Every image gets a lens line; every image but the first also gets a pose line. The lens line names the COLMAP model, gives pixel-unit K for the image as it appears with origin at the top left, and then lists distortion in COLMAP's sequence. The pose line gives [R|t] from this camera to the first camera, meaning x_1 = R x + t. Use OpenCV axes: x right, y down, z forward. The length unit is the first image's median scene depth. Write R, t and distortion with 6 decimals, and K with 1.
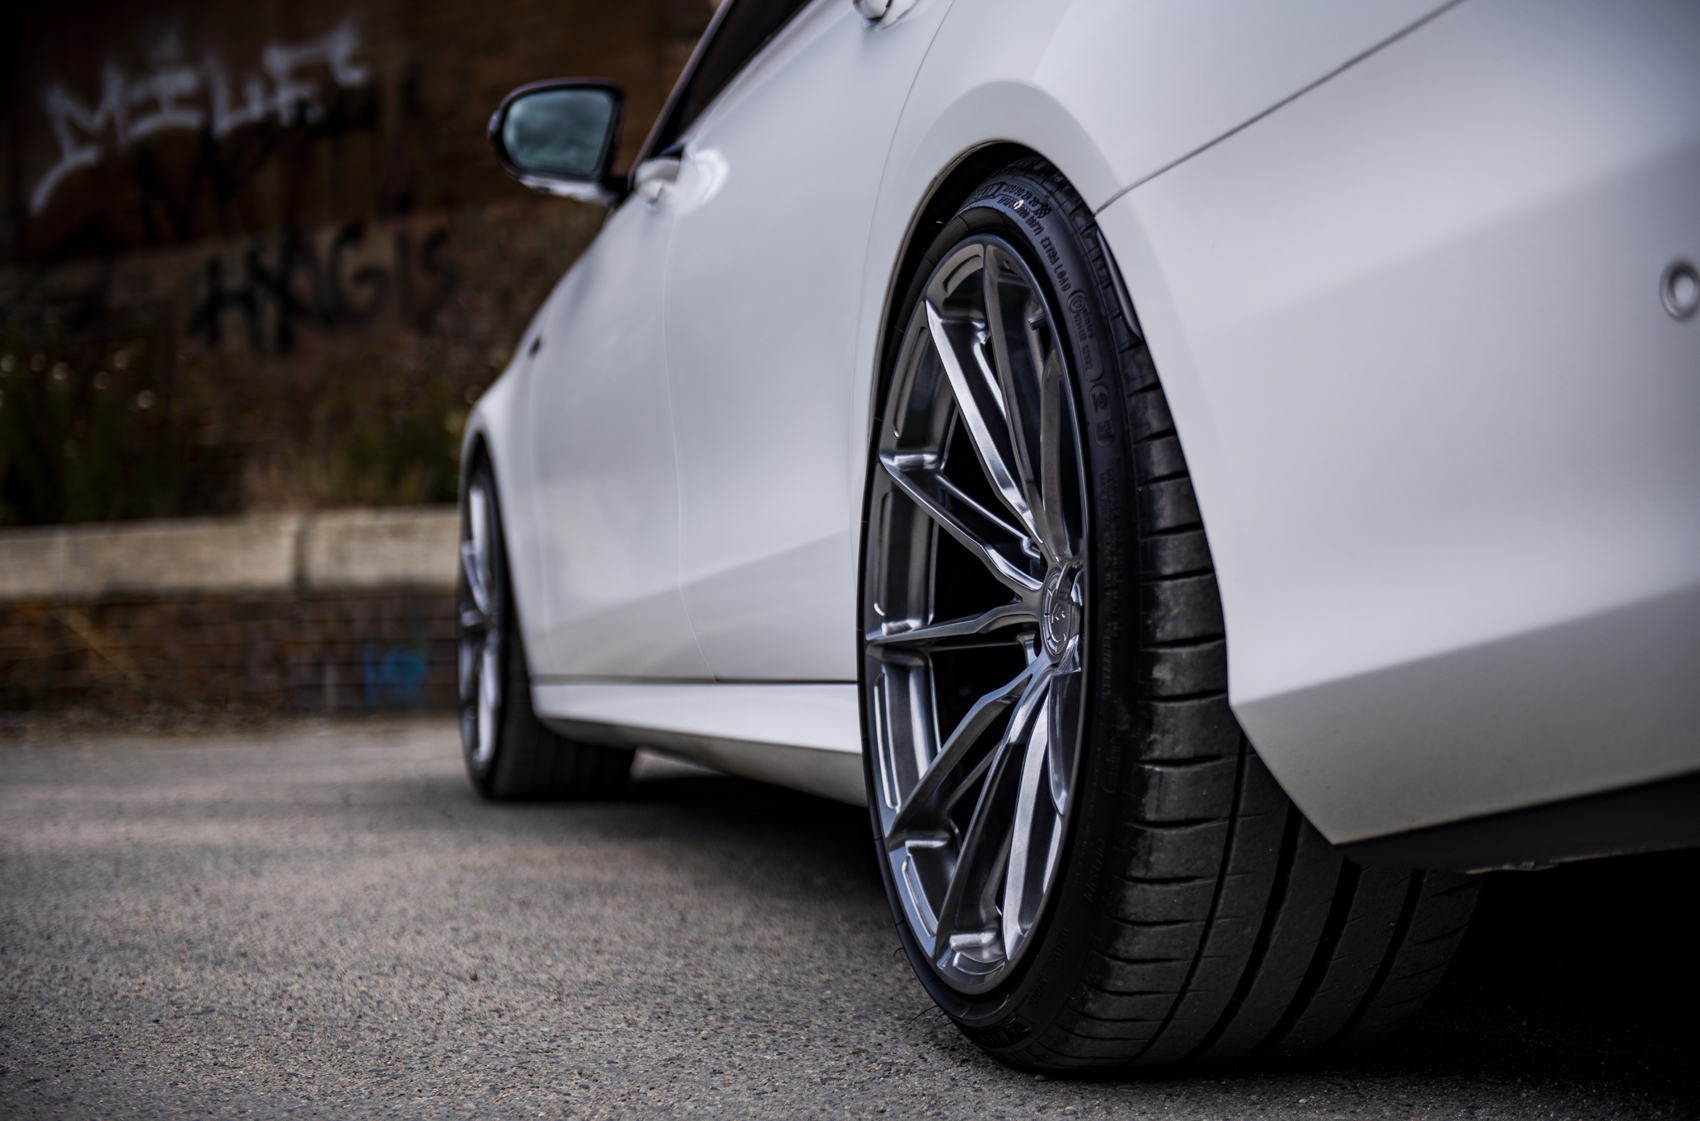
lens RADIAL K [[2679.4, 0, 852.2], [0, 2679.4, 545.5], [0, 0, 1]] dist [0.160057, 0.000000]
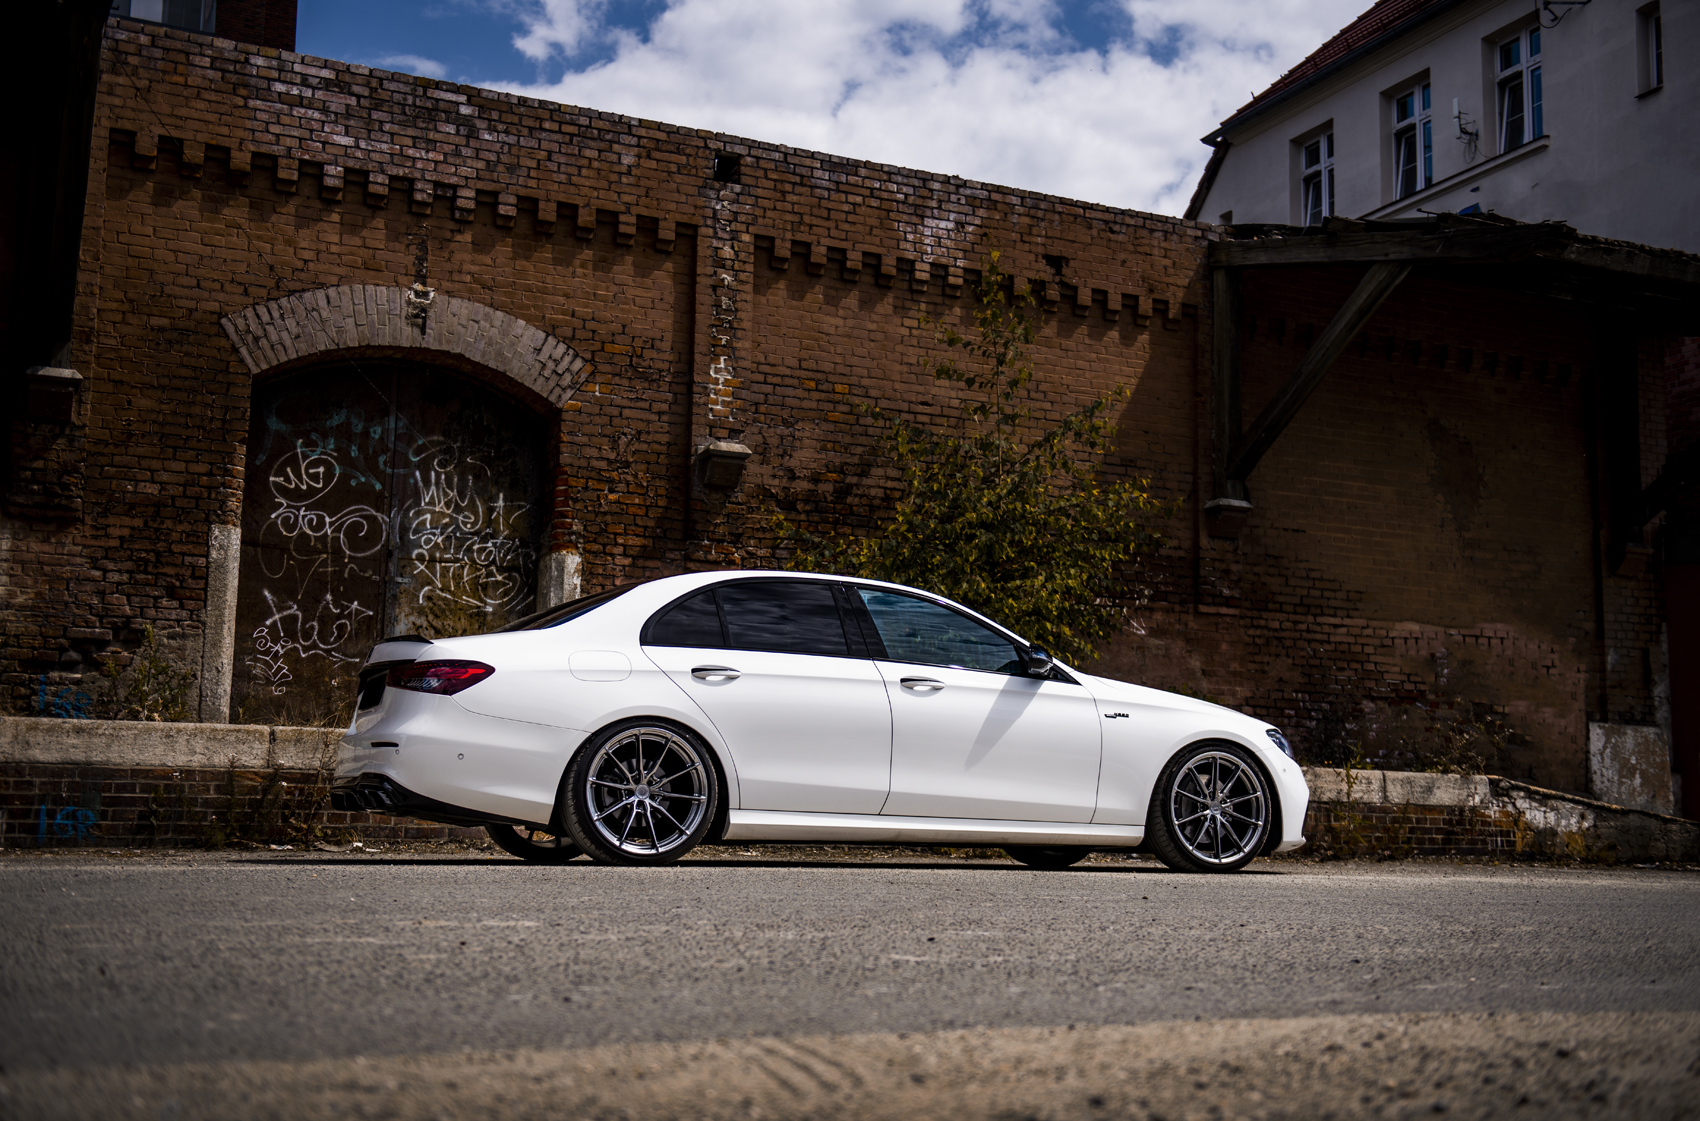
lens RADIAL K [[1914.0, 0, 855.8], [0, 1914.0, 561.7], [0, 0, 1]] dist [0.070605, 0.000000]
pose [[0.503012, 0.152103, 0.850790, -1.962425], [-0.055132, 0.988034, -0.144043, 0.075718], [-0.862519, 0.025550, 0.505379, 0.040674]]
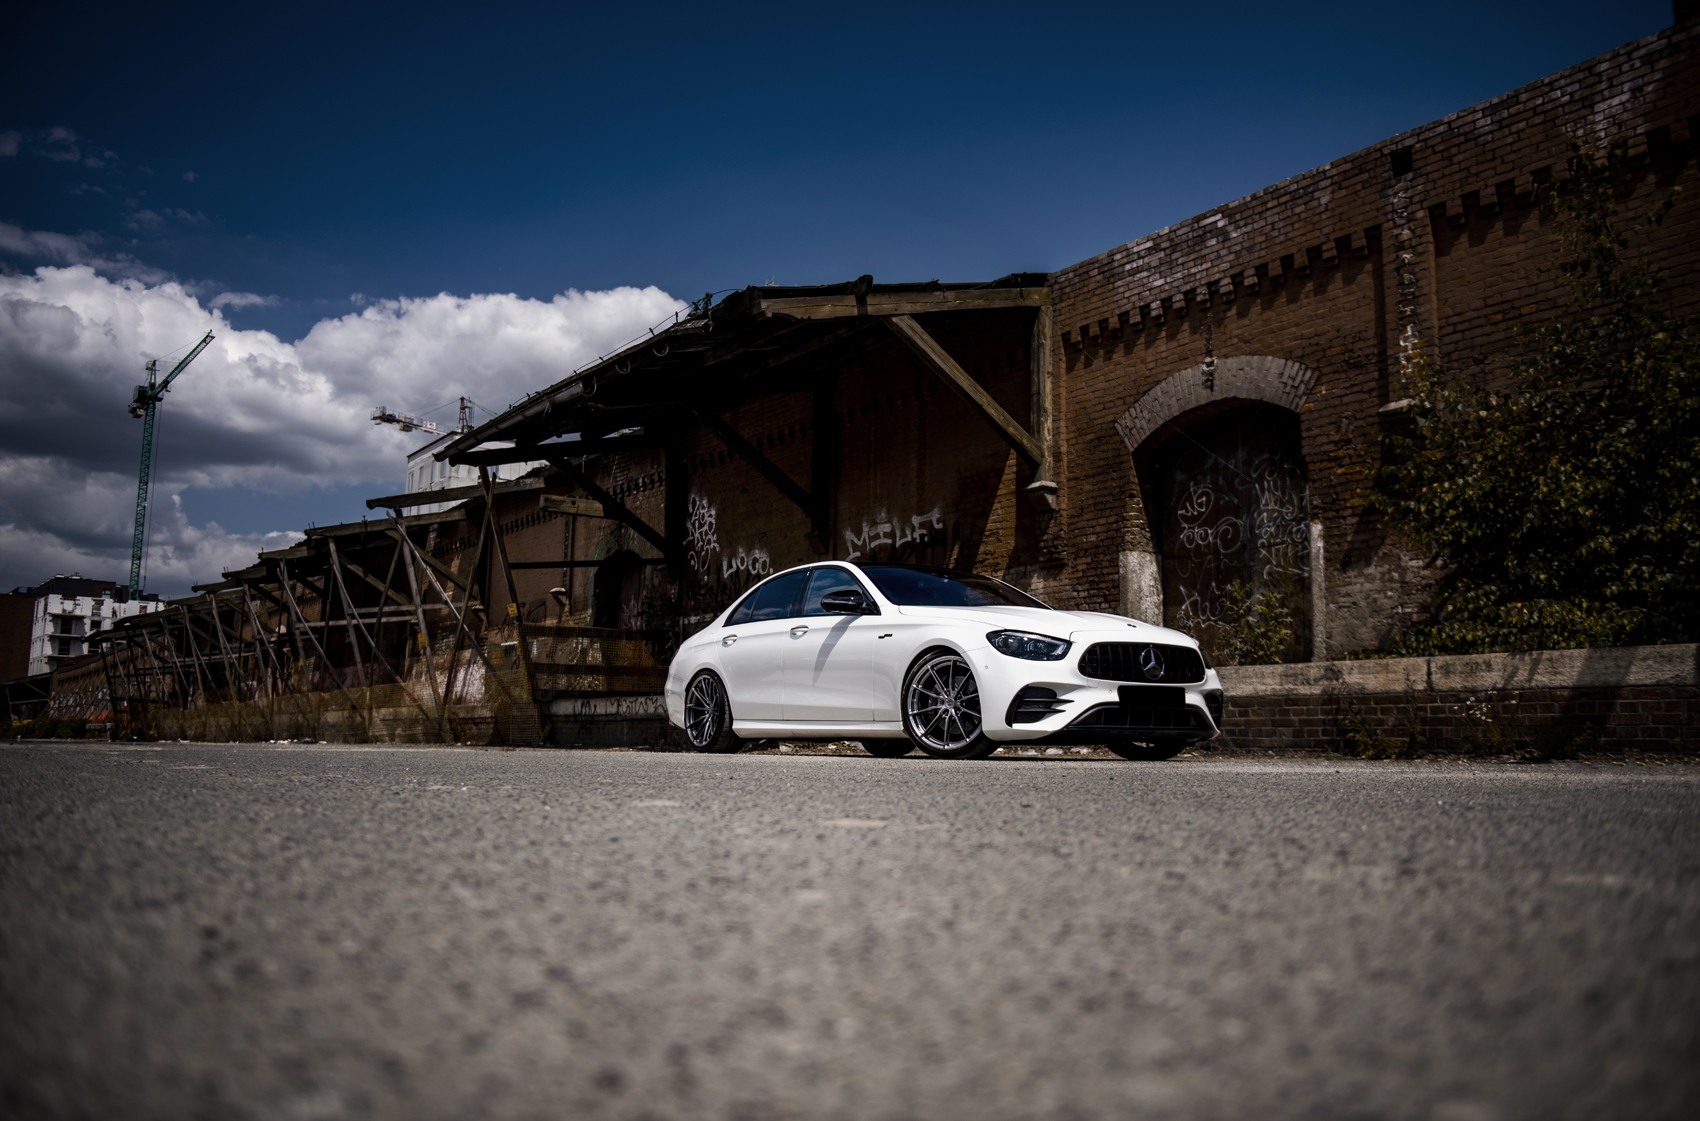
lens RADIAL K [[1354.8, 0, 847.9], [0, 1354.8, 559.6], [0, 0, 1]] dist [-0.015079, -0.006833]
pose [[0.935948, -0.016693, -0.351743, 0.619929], [-0.020178, 0.994692, -0.100899, 0.010167], [0.351560, 0.101534, 0.930643, -0.930963]]
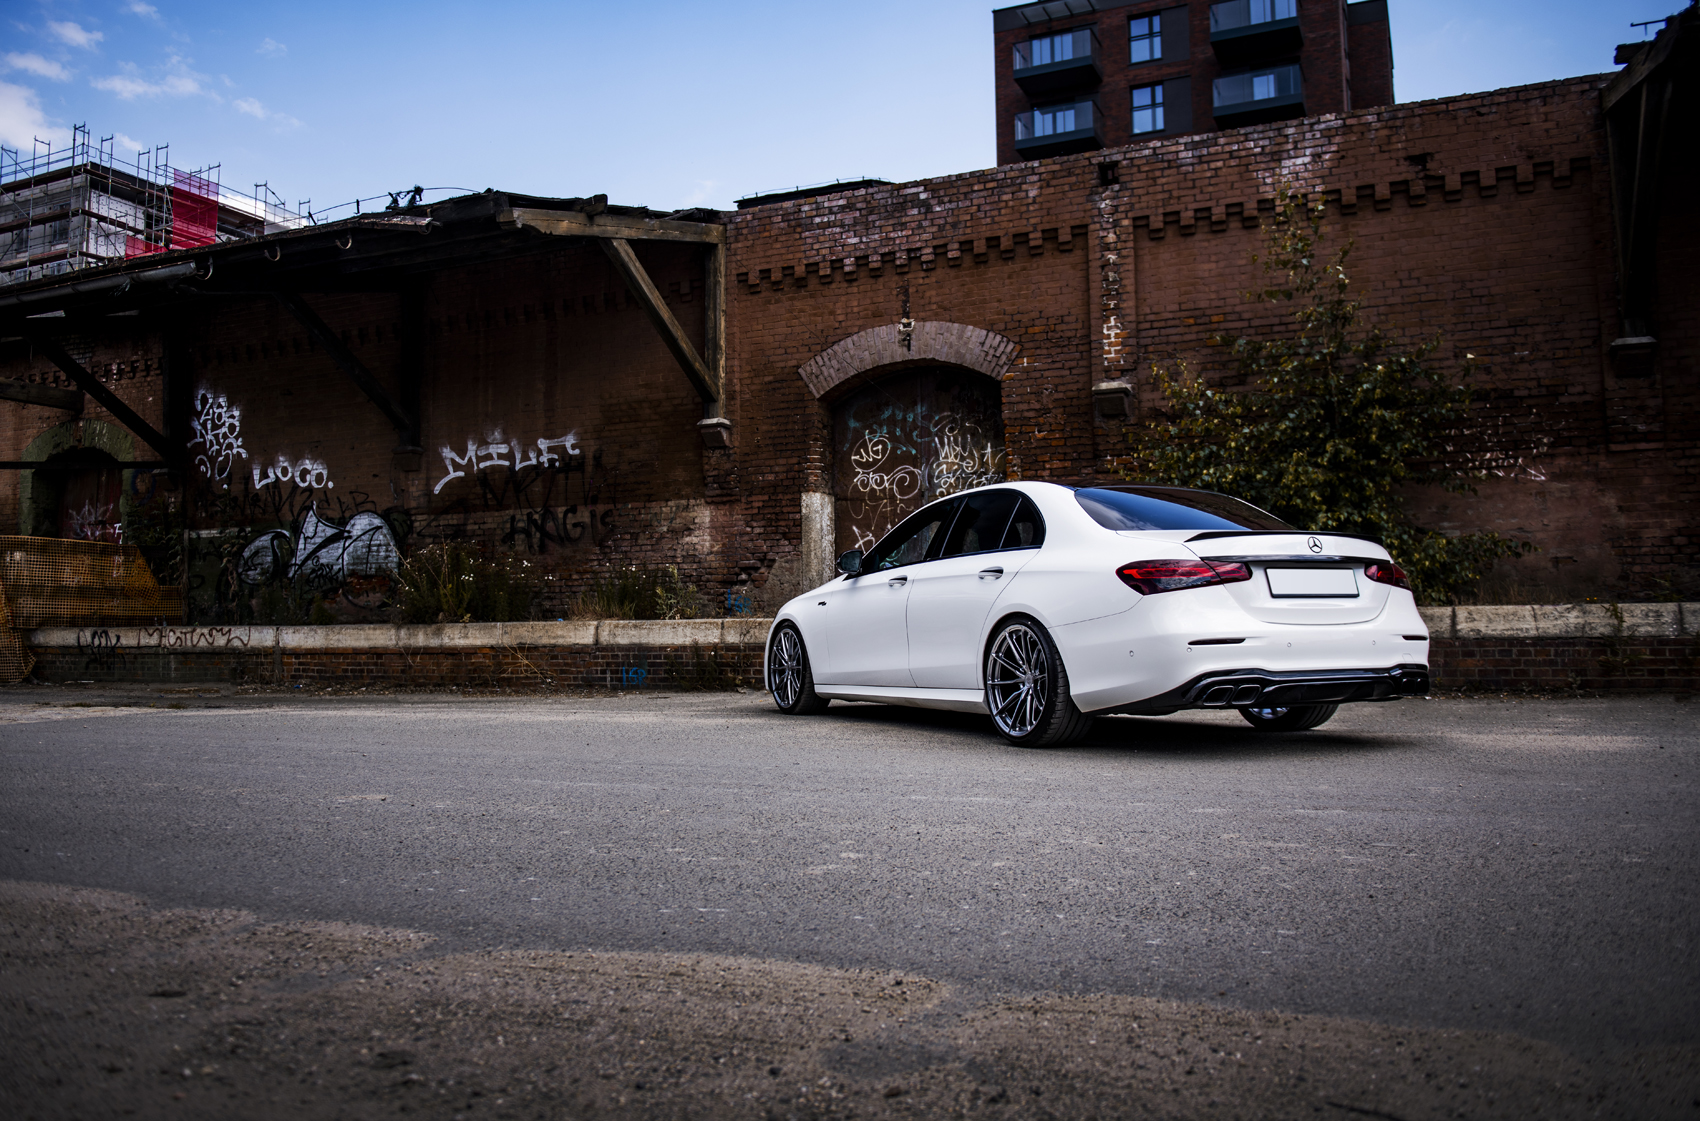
lens RADIAL K [[1316.0, 0, 819.5], [0, 1316.0, 543.6], [0, 0, 1]] dist [-0.032076, -0.006725]
pose [[0.986468, 0.023186, 0.162303, -0.434777], [-0.015905, 0.998814, -0.046017, -0.069559], [-0.163178, 0.042813, 0.985667, -0.961501]]
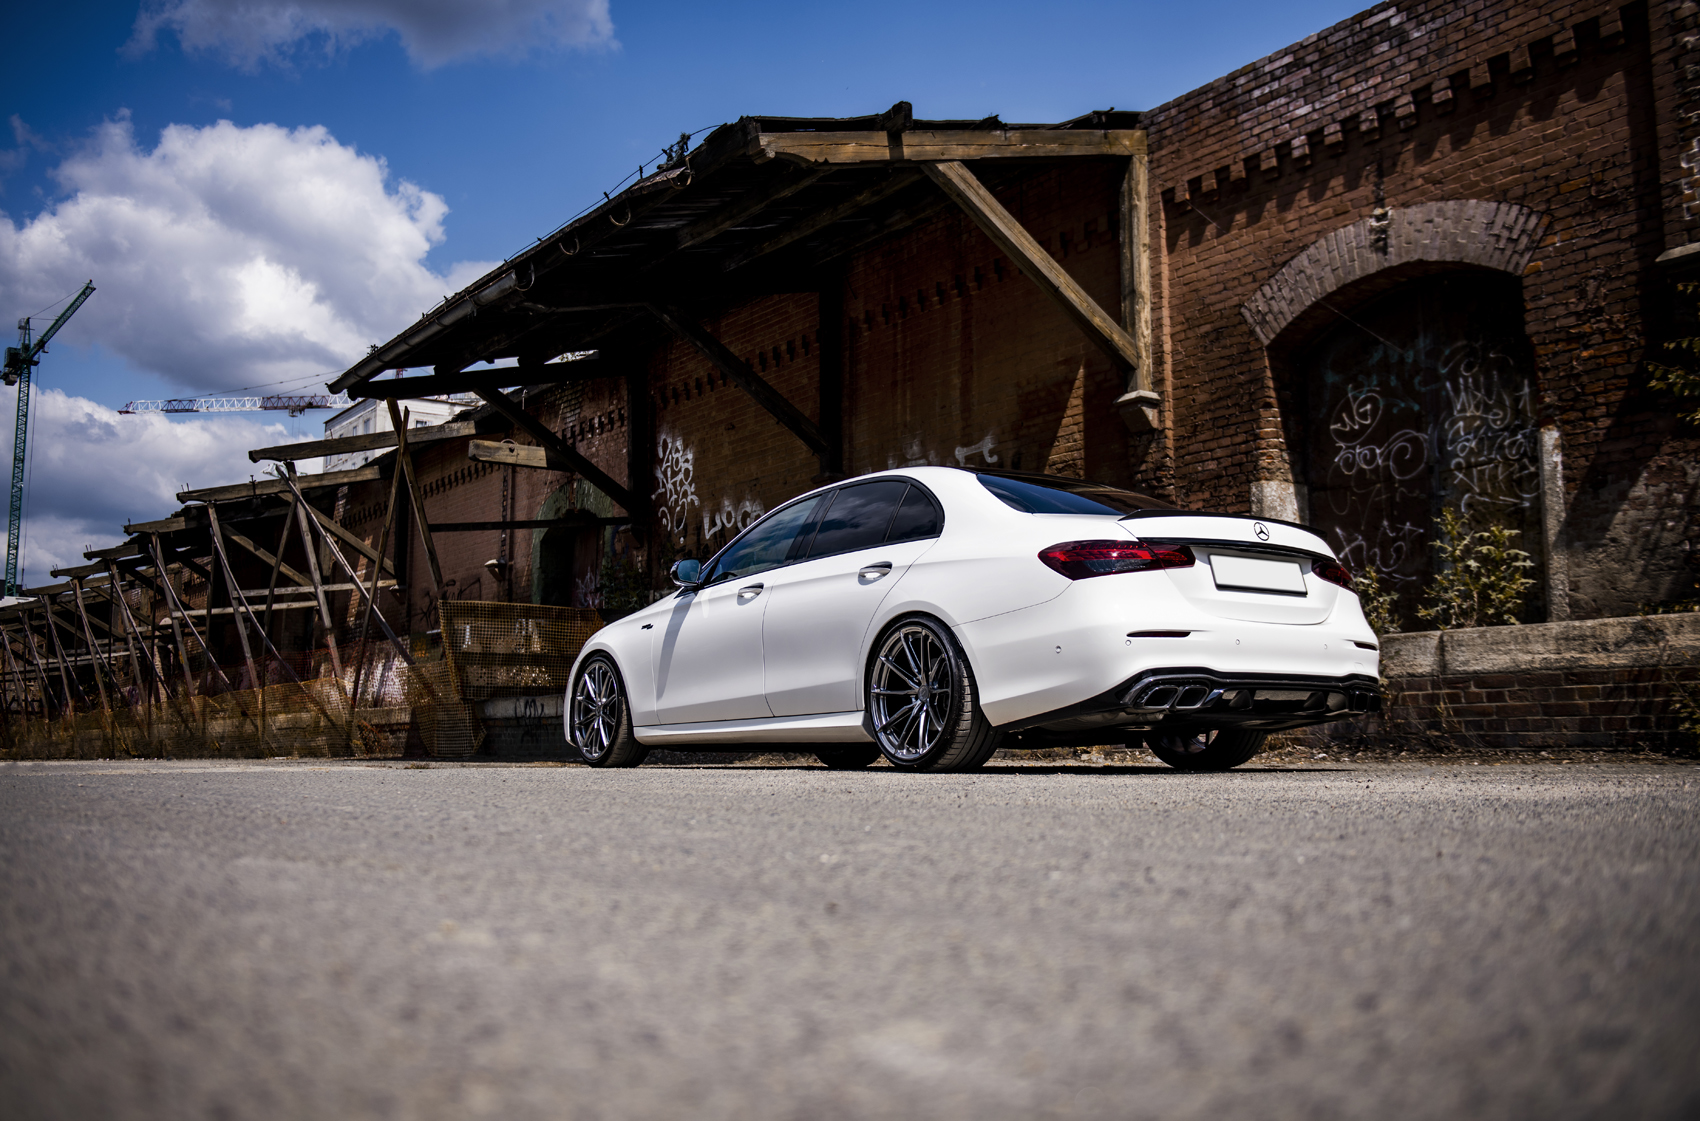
lens RADIAL K [[1538.8, 0, 850.4], [0, 1538.8, 558.4], [0, 0, 1]] dist [0.002060, 0.000000]
pose [[0.939201, -0.026780, -0.342323, 0.340910], [-0.003544, 0.996145, -0.087652, 0.024757], [0.343351, 0.083536, 0.935485, -0.431920]]
